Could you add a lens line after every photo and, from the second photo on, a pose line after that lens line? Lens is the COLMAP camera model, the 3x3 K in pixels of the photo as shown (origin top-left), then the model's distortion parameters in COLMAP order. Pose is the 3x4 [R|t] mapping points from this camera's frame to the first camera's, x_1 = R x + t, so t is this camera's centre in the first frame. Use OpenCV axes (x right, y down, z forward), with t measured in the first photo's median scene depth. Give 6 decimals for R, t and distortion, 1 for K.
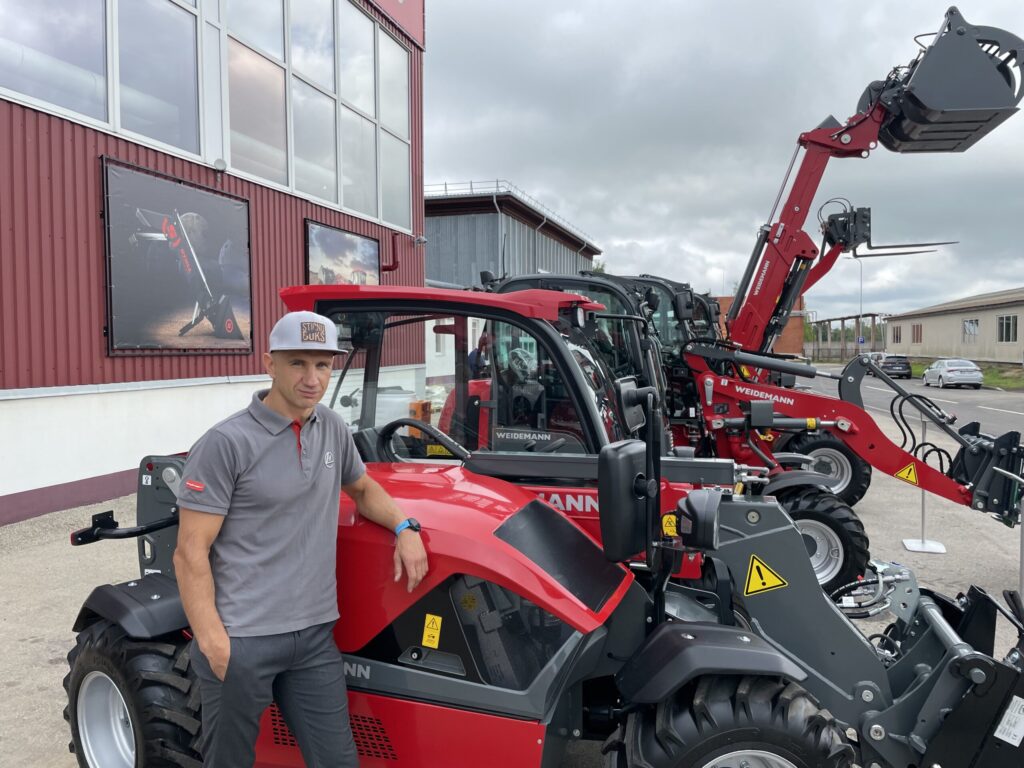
lens RADIAL K [[786.7, 0, 509.4], [0, 786.7, 365.5], [0, 0, 1]] dist [0.129814, -0.179113]
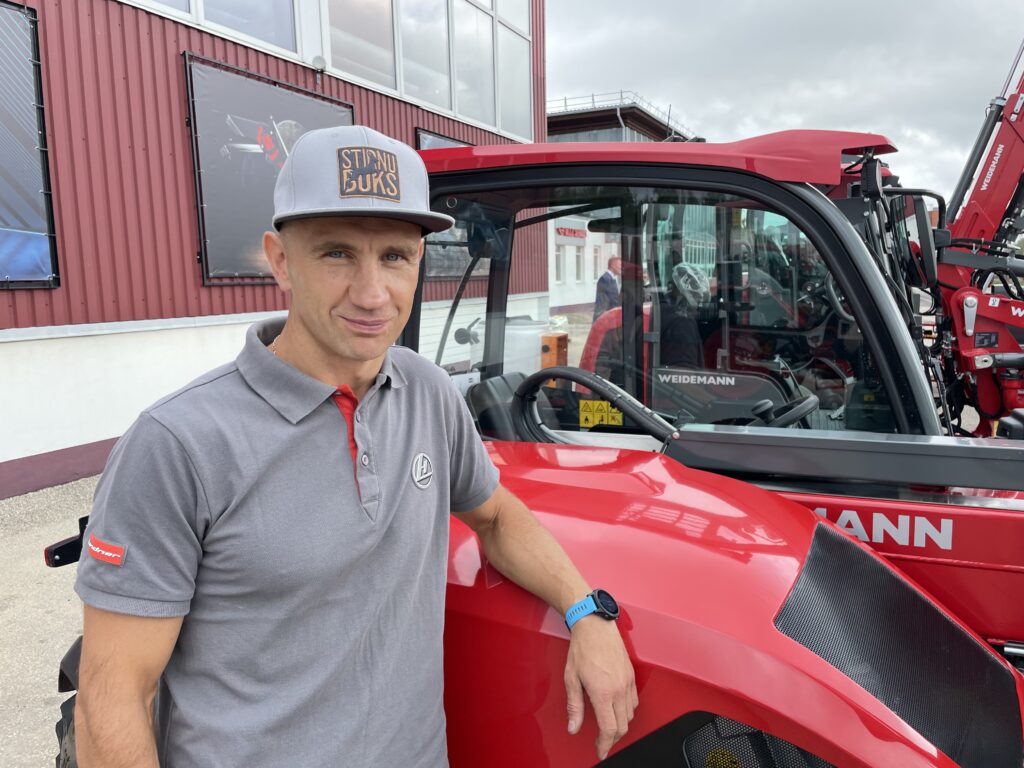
lens RADIAL K [[783.6, 0, 512.0], [0, 783.6, 384.0], [0, 0, 1]] dist [0.013895, 0.000159]
pose [[0.989374, -0.000802, -0.145390, -0.052653], [0.017065, 0.993713, 0.110650, 0.009643], [0.144387, -0.111955, 0.983168, 0.271109]]
